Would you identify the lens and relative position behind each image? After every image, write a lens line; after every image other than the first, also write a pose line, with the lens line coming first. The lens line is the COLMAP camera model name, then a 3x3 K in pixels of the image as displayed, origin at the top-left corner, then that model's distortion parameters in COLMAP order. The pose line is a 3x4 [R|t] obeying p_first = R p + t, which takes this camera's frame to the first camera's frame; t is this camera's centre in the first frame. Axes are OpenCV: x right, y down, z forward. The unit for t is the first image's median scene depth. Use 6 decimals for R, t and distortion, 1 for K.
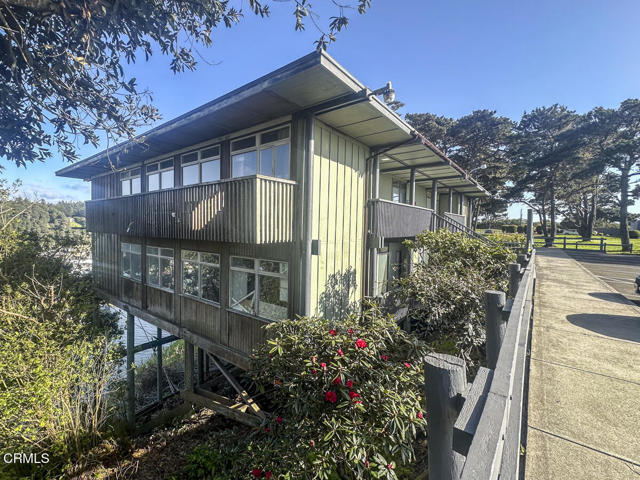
lens RADIAL K [[326.3, 0, 319.4], [0, 326.3, 243.8], [0, 0, 1]] dist [-0.003774, -0.000481]
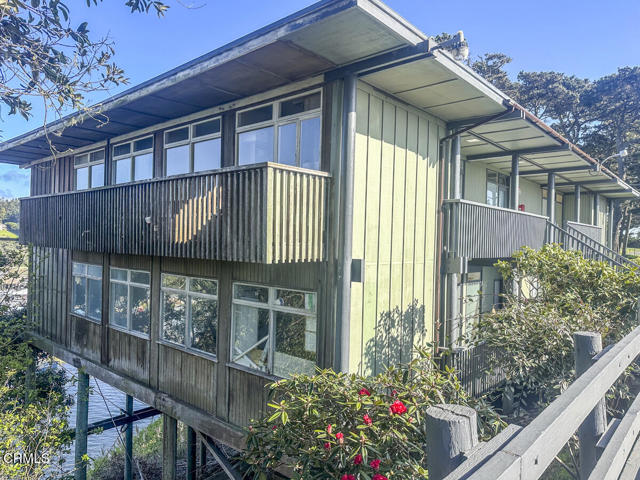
lens RADIAL K [[447.2, 0, 318.9], [0, 447.2, 242.8], [0, 0, 1]] dist [-0.001989, 0.002656]
pose [[0.999935, 0.010582, 0.004266, -0.104578], [-0.010420, 0.999279, -0.036519, -0.012659], [-0.004649, 0.036472, 0.999324, 0.087944]]
